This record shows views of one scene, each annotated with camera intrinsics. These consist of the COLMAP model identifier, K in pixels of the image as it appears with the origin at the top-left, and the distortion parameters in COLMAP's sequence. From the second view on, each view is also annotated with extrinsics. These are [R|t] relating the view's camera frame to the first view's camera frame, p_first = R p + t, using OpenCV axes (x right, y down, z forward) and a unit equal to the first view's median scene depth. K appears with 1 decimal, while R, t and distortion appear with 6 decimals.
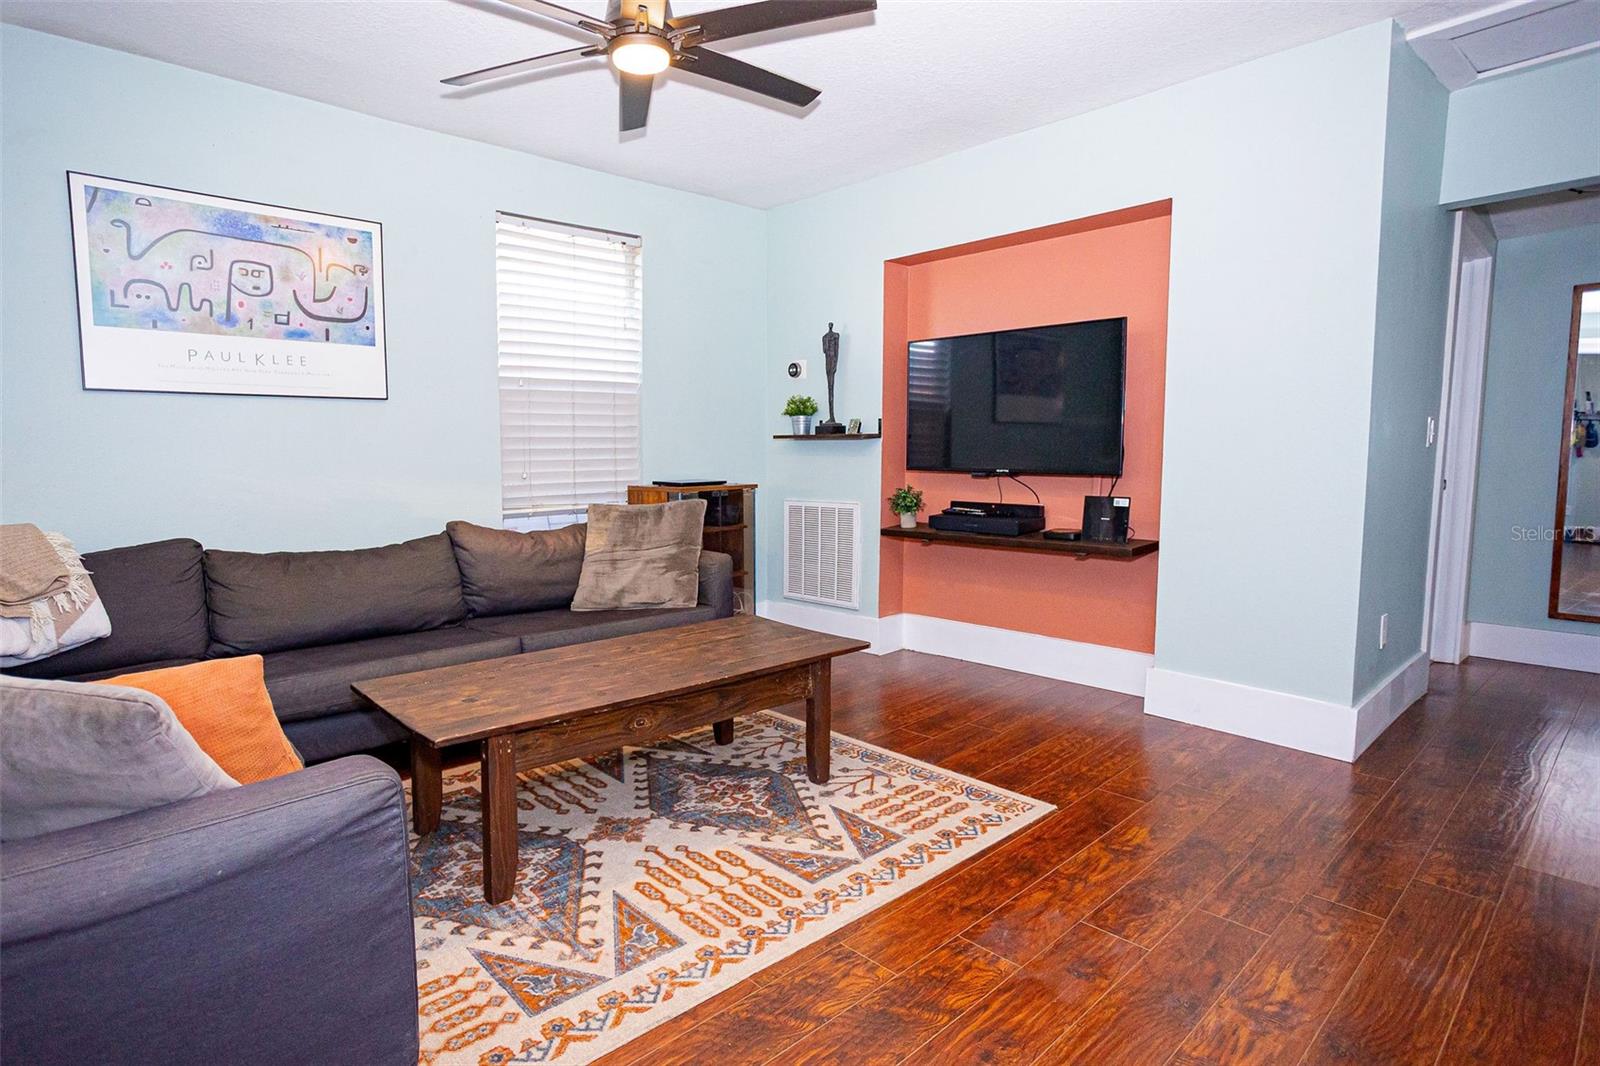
lens RADIAL K [[849.6, 0, 767.8], [0, 849.6, 531.7], [0, 0, 1]] dist [-0.053500, 0.030603]
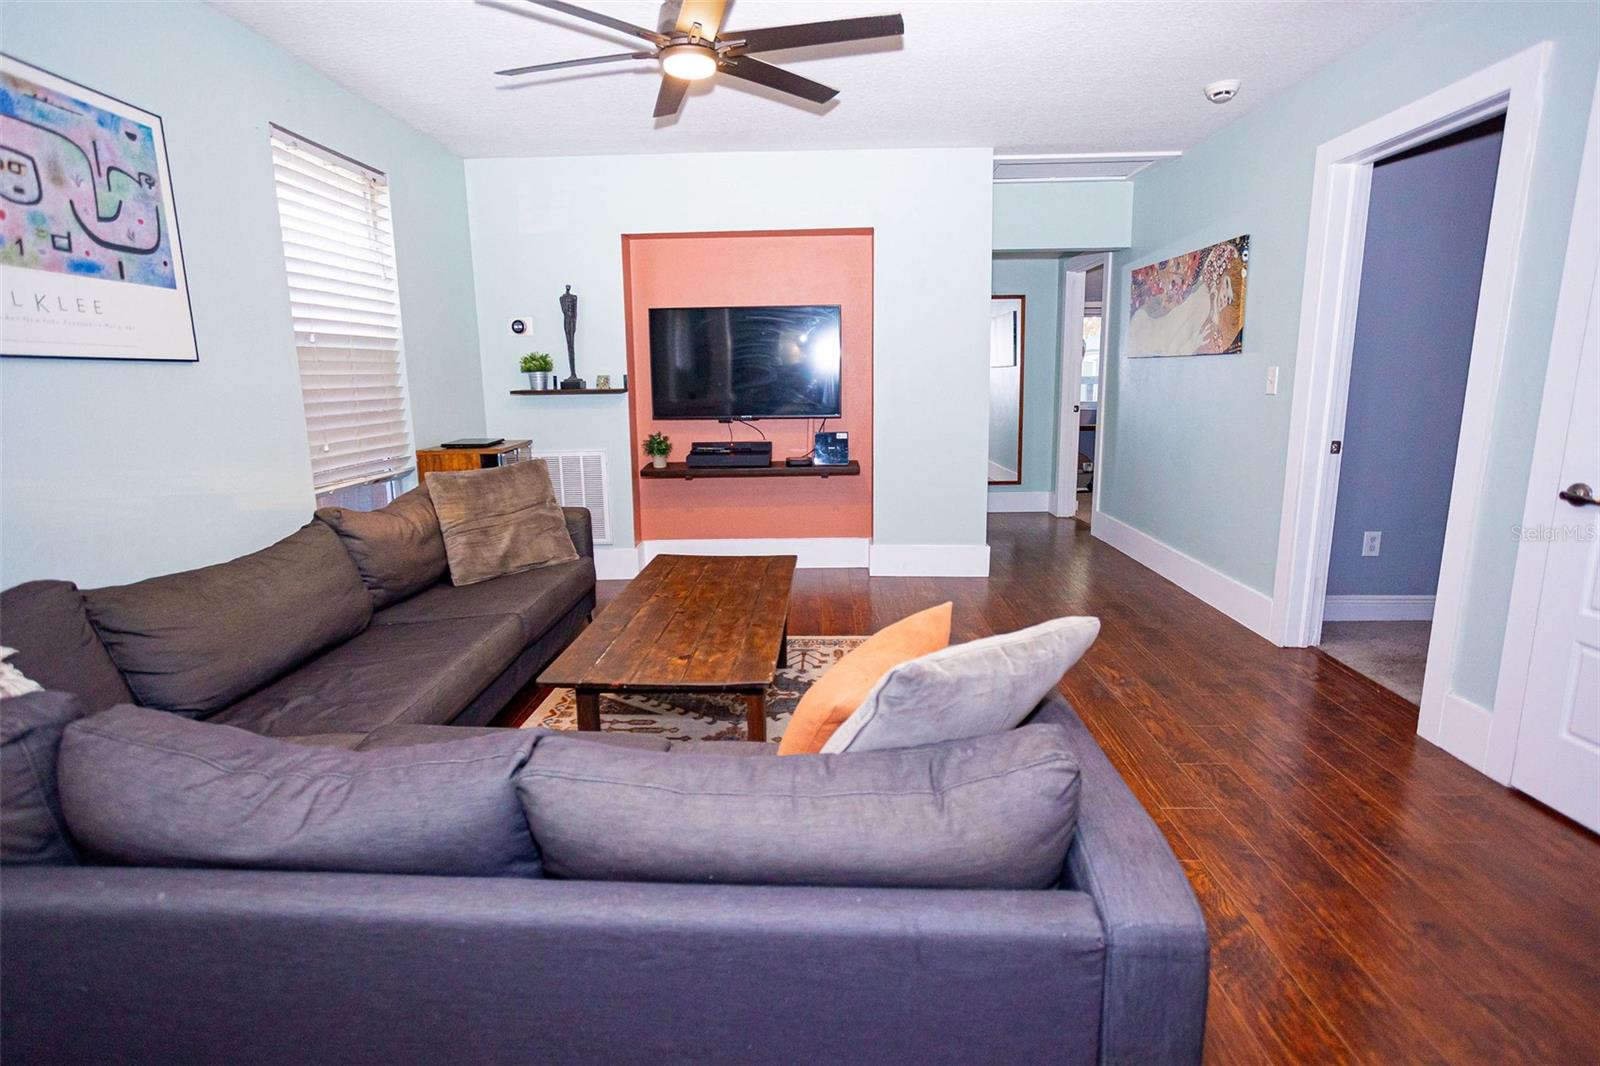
lens RADIAL K [[778.4, 0, 805.8], [0, 778.4, 521.9], [0, 0, 1]] dist [-0.042944, 0.023716]
pose [[0.688779, -0.140293, 0.711267, -0.657732], [0.081228, 0.989854, 0.116583, -0.054944], [-0.720406, -0.022525, 0.693187, 0.134594]]
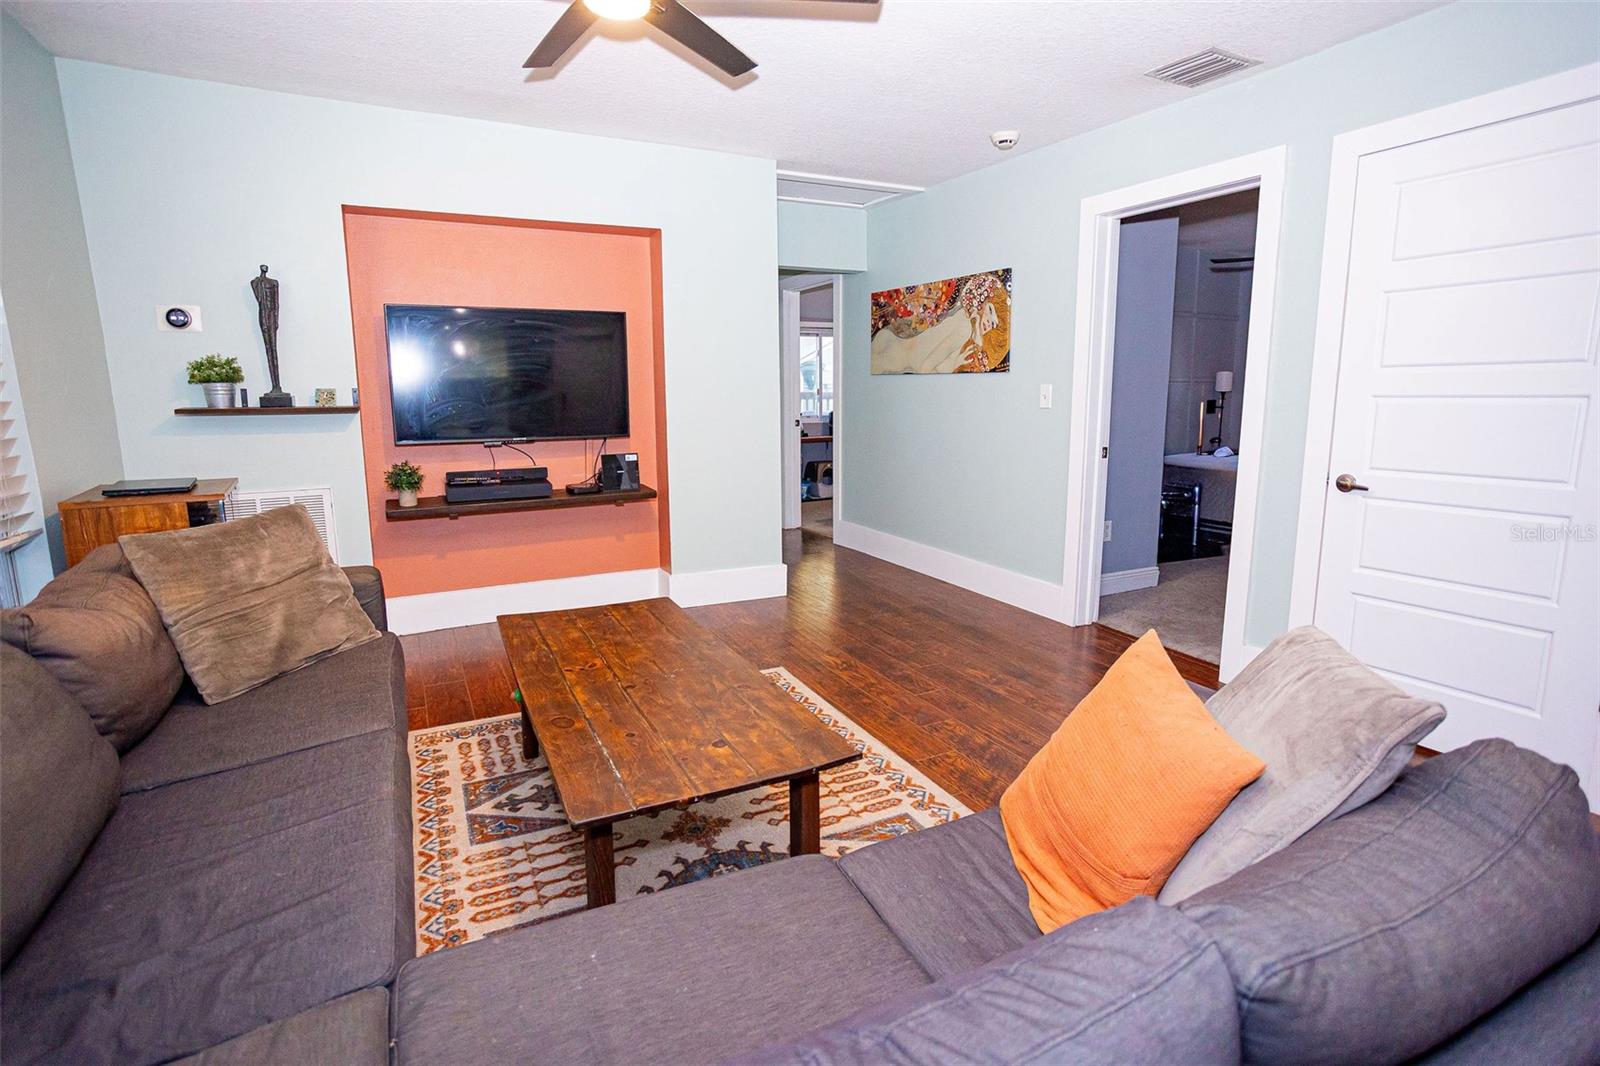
lens RADIAL K [[780.2, 0, 805.1], [0, 780.2, 520.4], [0, 0, 1]] dist [-0.056784, 0.042547]
pose [[0.255627, -0.160660, 0.953333, -0.739329], [0.097815, 0.985333, 0.139825, -0.089965], [-0.961814, 0.057507, 0.267593, 0.483094]]
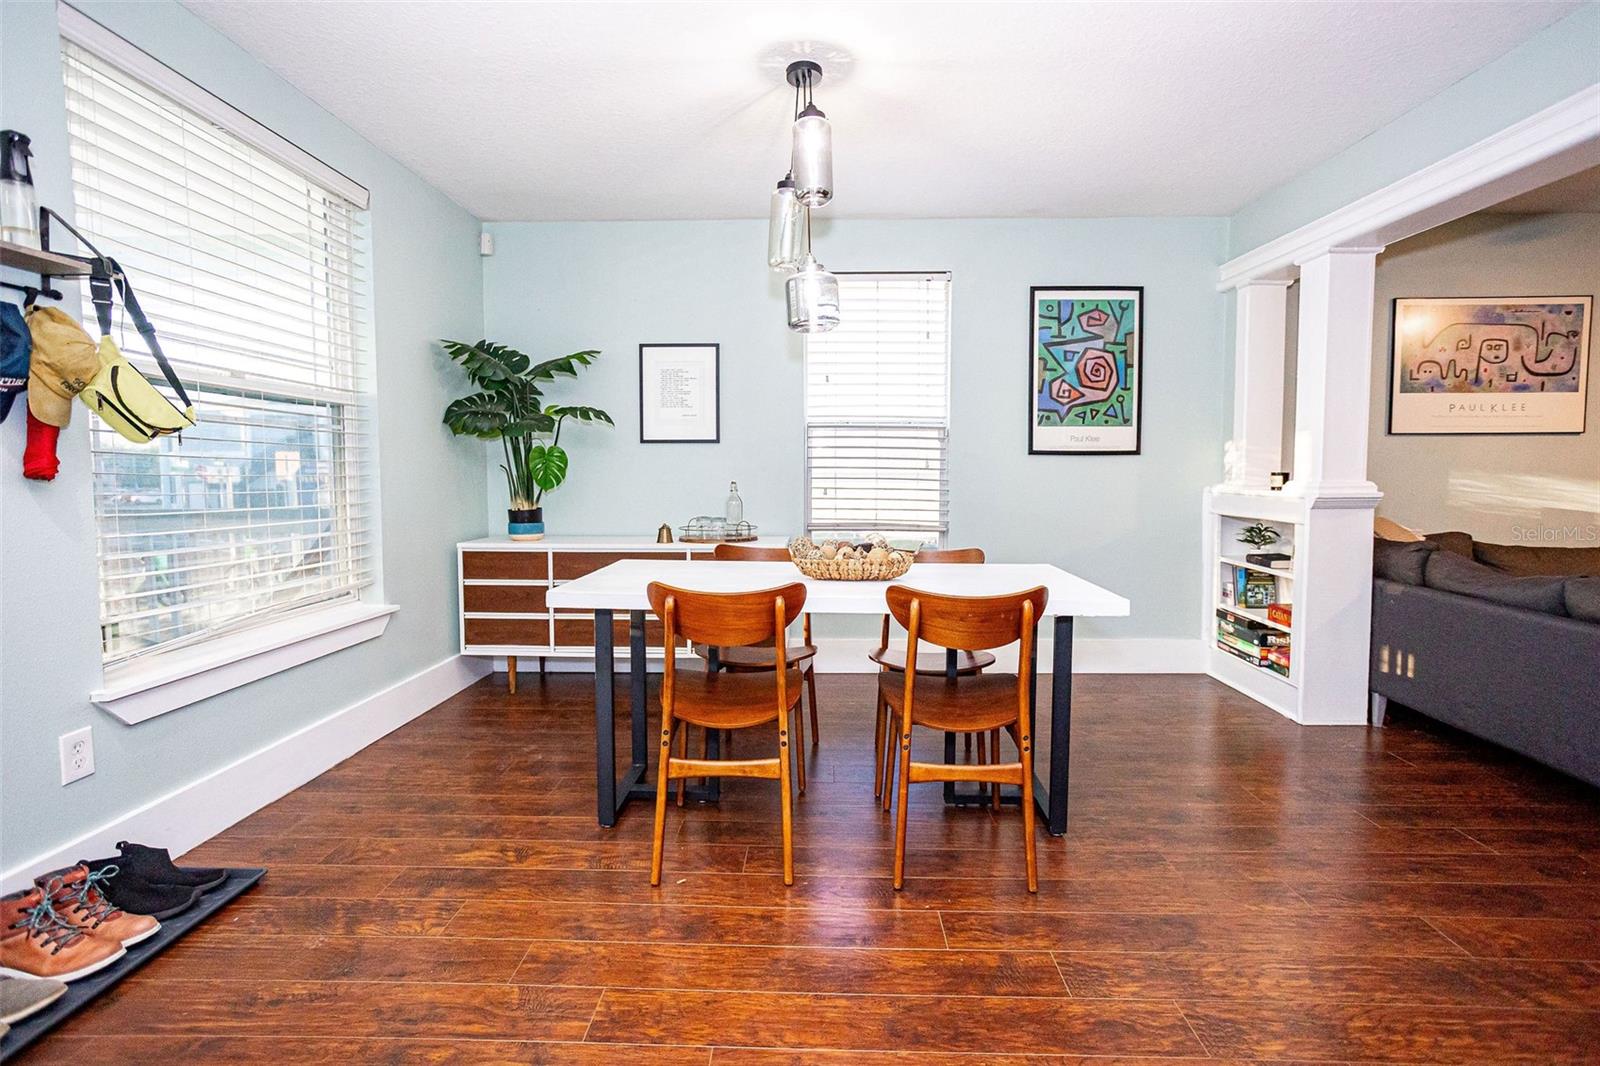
lens RADIAL K [[778.4, 0, 805.8], [0, 778.4, 521.9], [0, 0, 1]] dist [-0.042944, 0.023716]
pose [[0.715166, 0.043375, -0.697607, -0.541608], [-0.061952, 0.998078, -0.001454, 0.059674], [0.696203, 0.044258, 0.716479, -0.729792]]
